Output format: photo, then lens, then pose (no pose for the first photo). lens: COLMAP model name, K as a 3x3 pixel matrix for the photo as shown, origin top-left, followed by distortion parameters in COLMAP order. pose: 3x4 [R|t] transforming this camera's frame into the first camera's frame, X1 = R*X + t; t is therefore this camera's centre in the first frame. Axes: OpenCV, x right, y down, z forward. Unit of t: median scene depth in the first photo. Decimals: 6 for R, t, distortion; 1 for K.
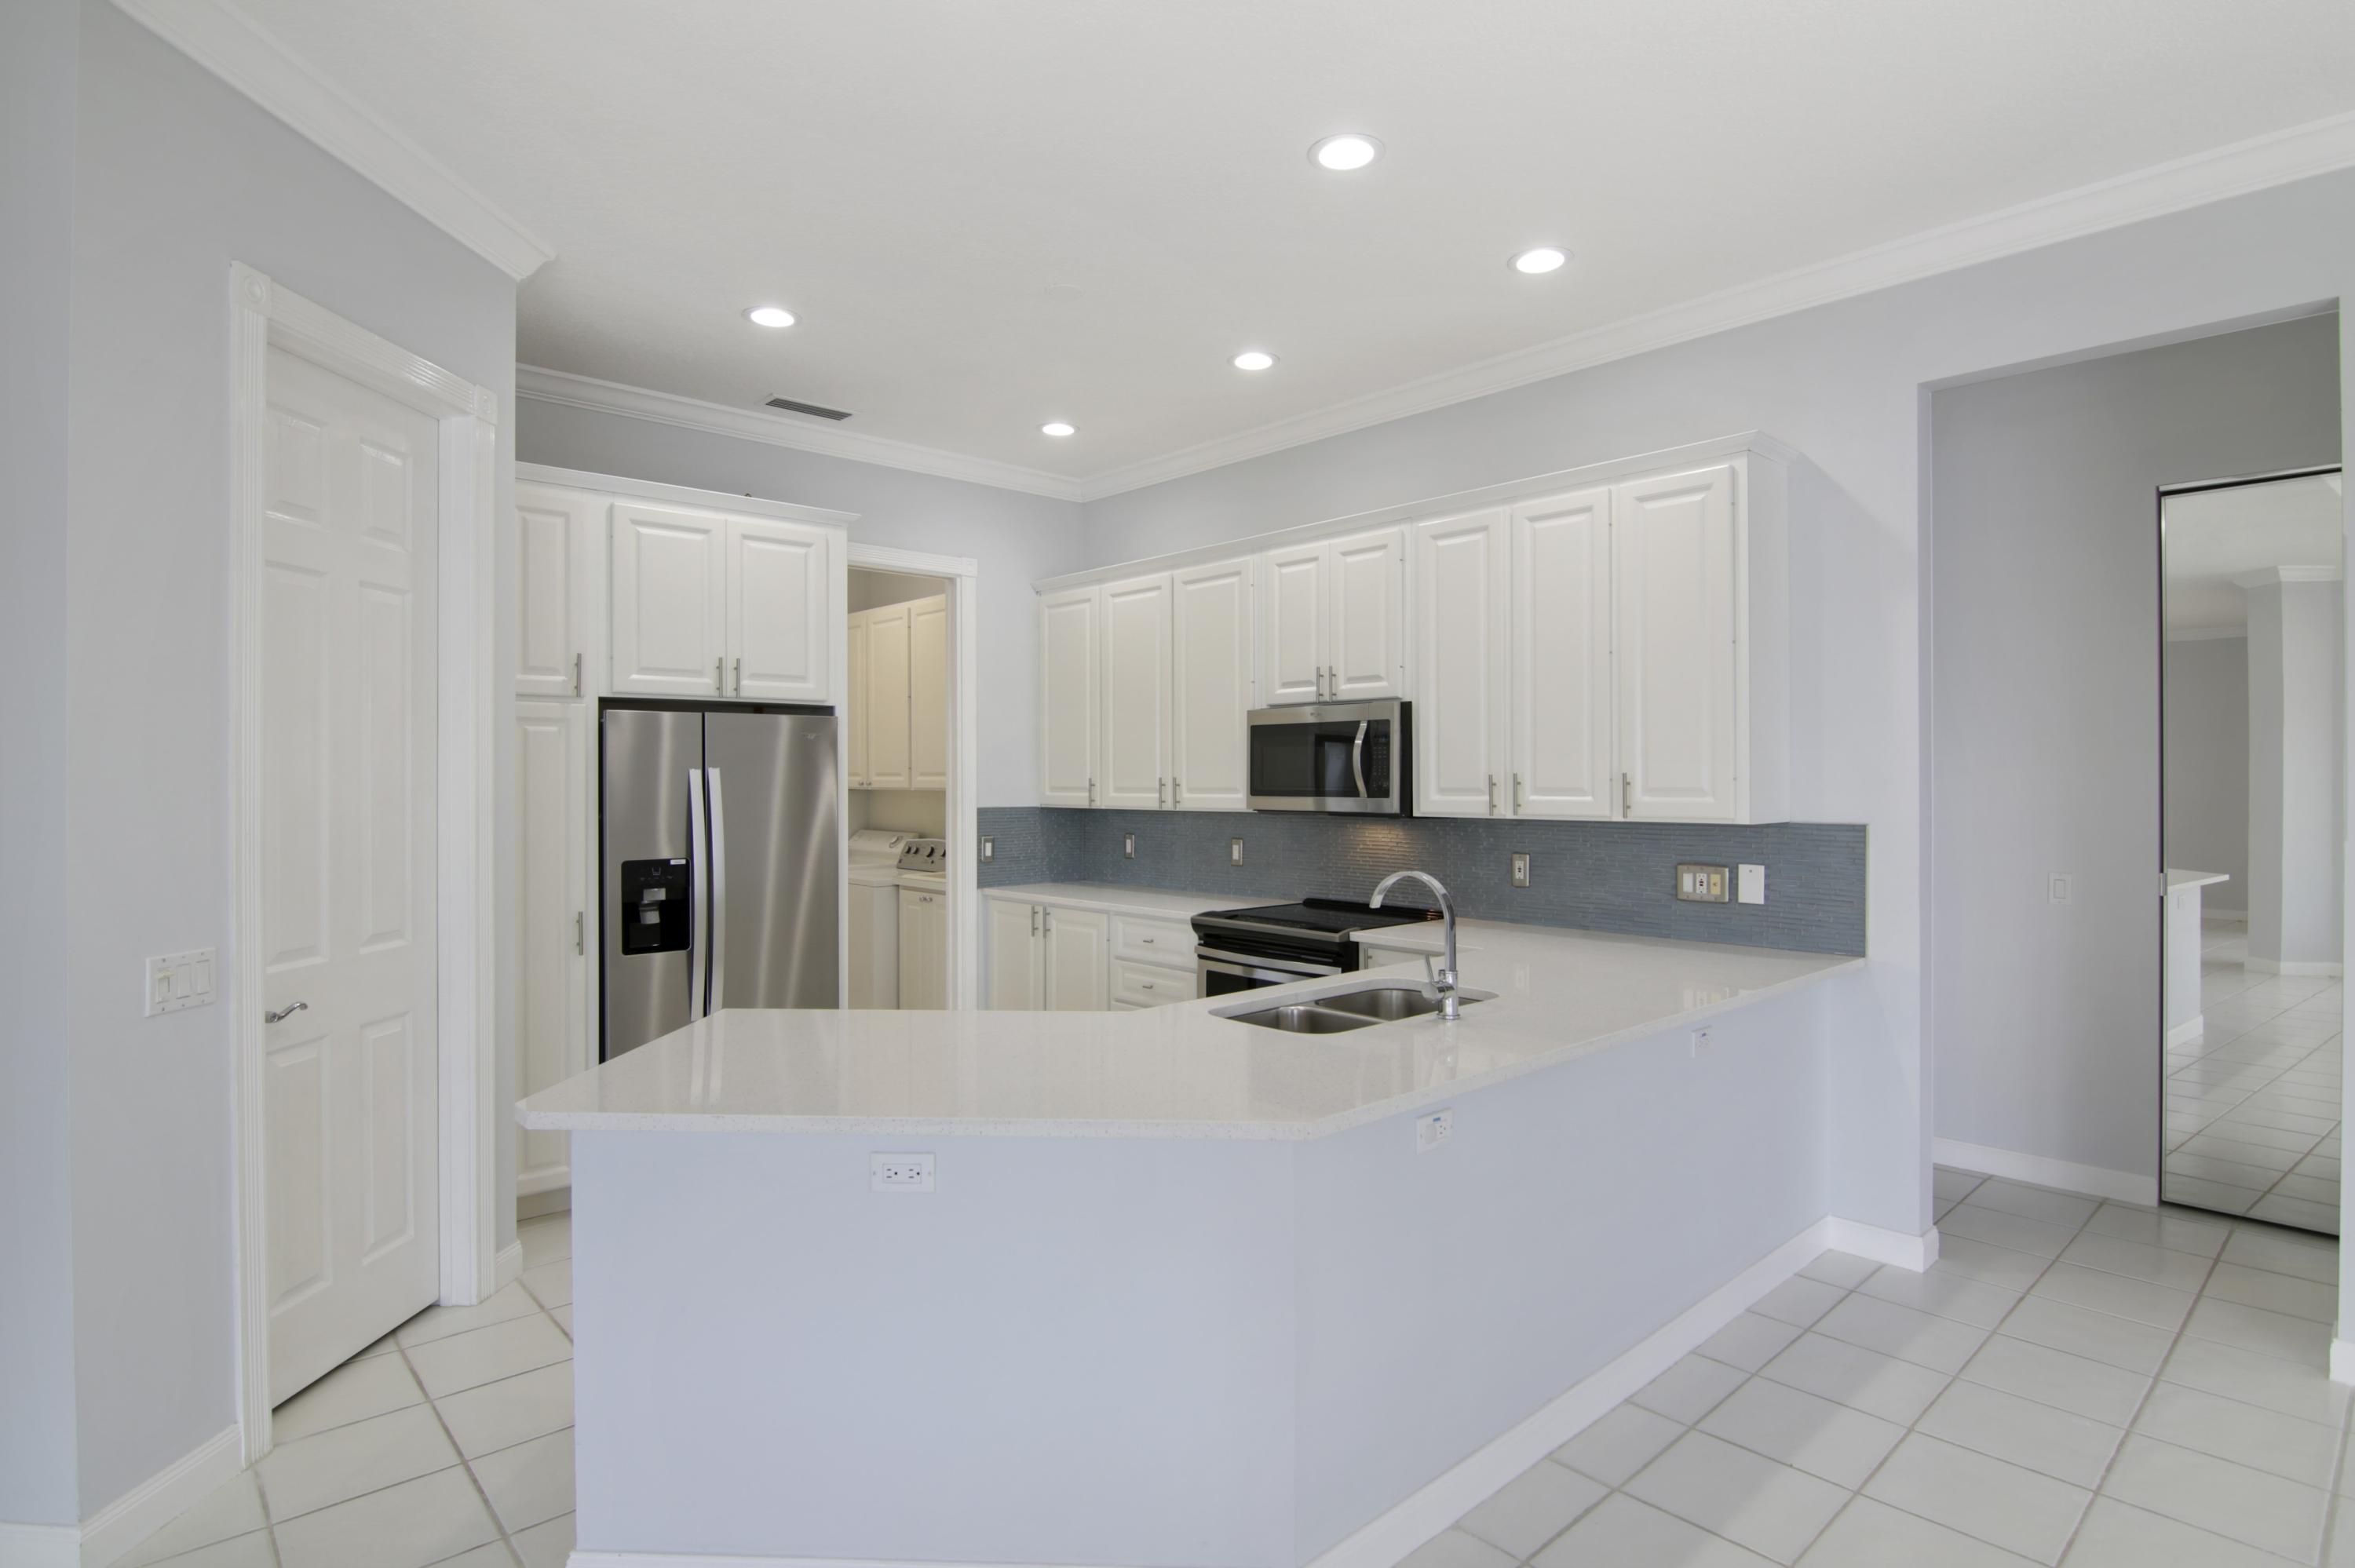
lens RADIAL K [[1195.8, 0, 1177.4], [0, 1195.8, 775.9], [0, 0, 1]] dist [-0.005400, -0.001915]
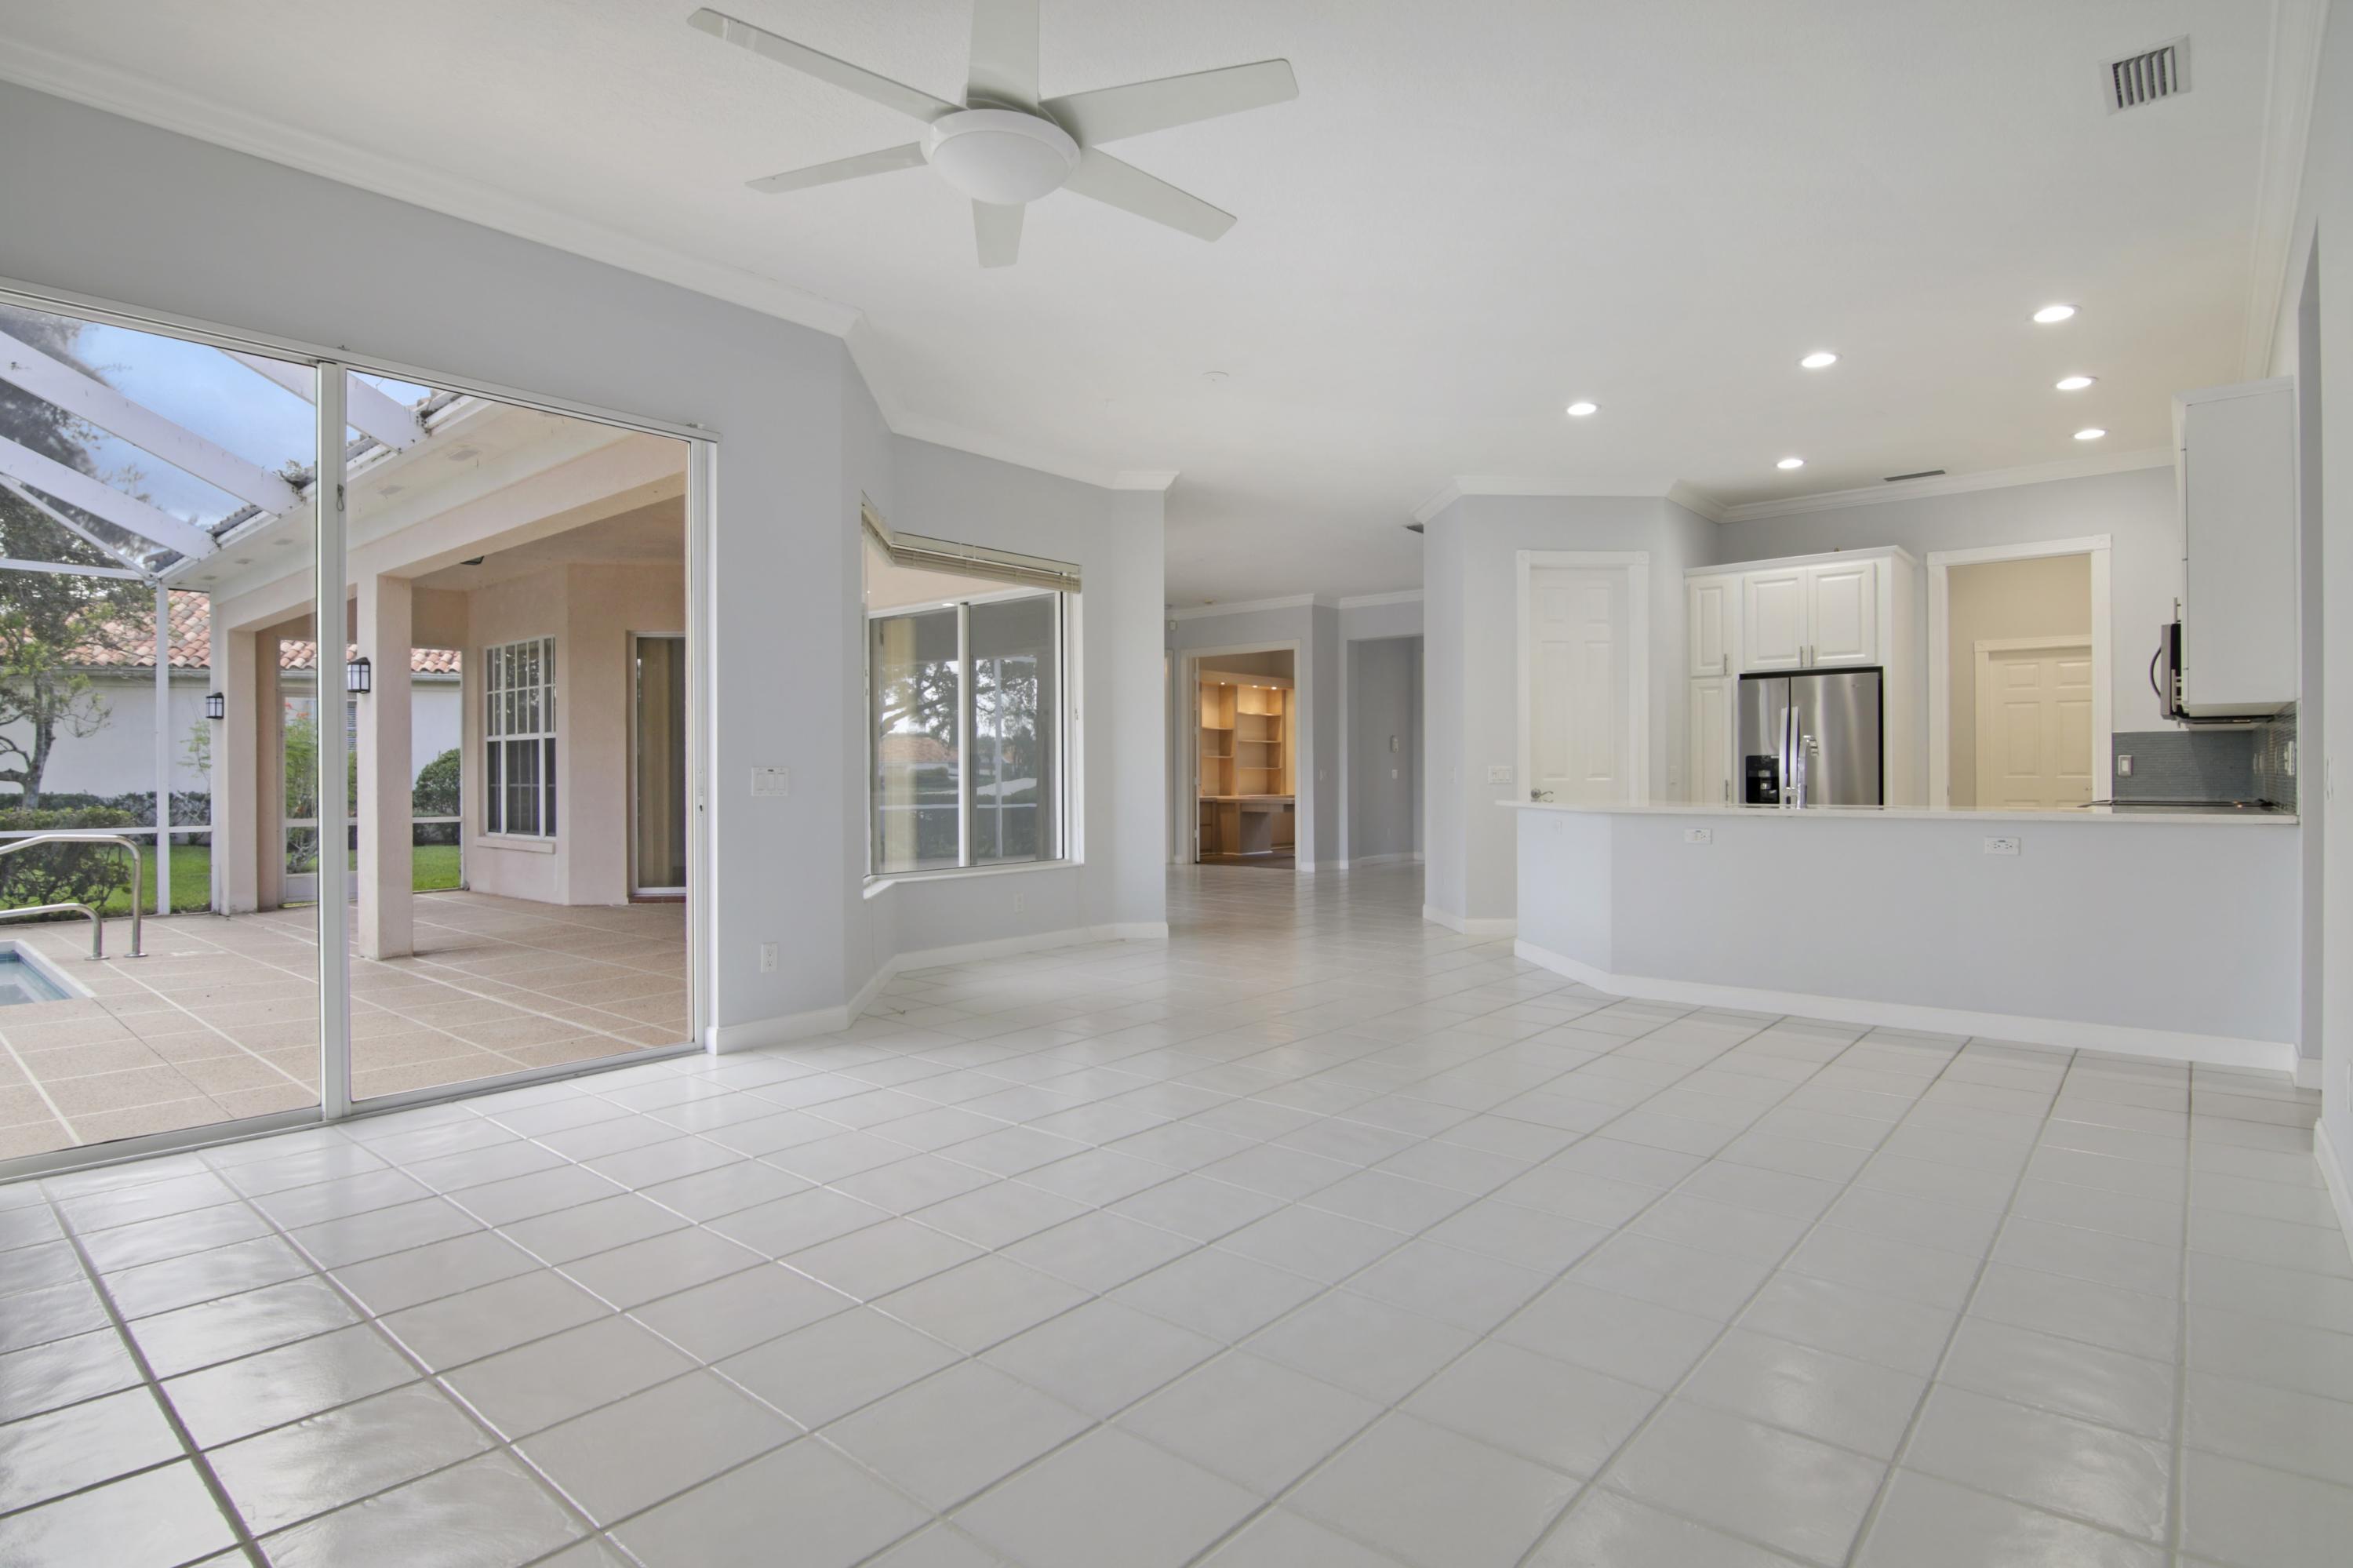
lens RADIAL K [[1195.0, 0, 1174.1], [0, 1195.0, 777.1], [0, 0, 1]] dist [-0.005400, -0.001915]
pose [[0.114461, 0.000271, -0.993428, 1.341309], [-0.000950, 1.000000, 0.000163, 0.102945], [0.993427, 0.000925, 0.114462, -0.162664]]
